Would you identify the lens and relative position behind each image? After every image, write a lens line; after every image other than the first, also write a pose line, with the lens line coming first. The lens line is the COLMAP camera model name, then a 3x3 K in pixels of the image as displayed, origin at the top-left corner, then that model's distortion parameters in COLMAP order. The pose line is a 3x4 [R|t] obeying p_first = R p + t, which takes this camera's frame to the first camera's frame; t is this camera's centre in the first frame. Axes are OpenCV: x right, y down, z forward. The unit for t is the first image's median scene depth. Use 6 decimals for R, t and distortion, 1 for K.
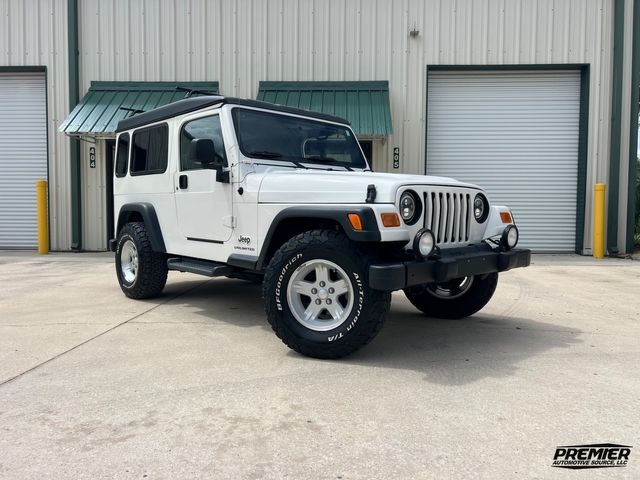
lens RADIAL K [[488.1, 0, 321.6], [0, 488.1, 234.3], [0, 0, 1]] dist [0.049907, -0.058534]
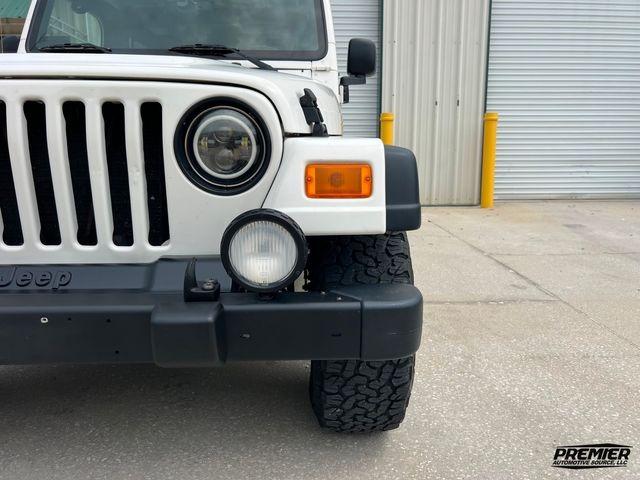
lens RADIAL K [[488.1, 0, 321.6], [0, 488.1, 234.3], [0, 0, 1]] dist [0.049907, -0.058534]
pose [[0.762129, 0.124025, -0.635435, 0.578851], [-0.032822, 0.987619, 0.153399, -0.047879], [0.646593, -0.096053, 0.756764, 0.794481]]
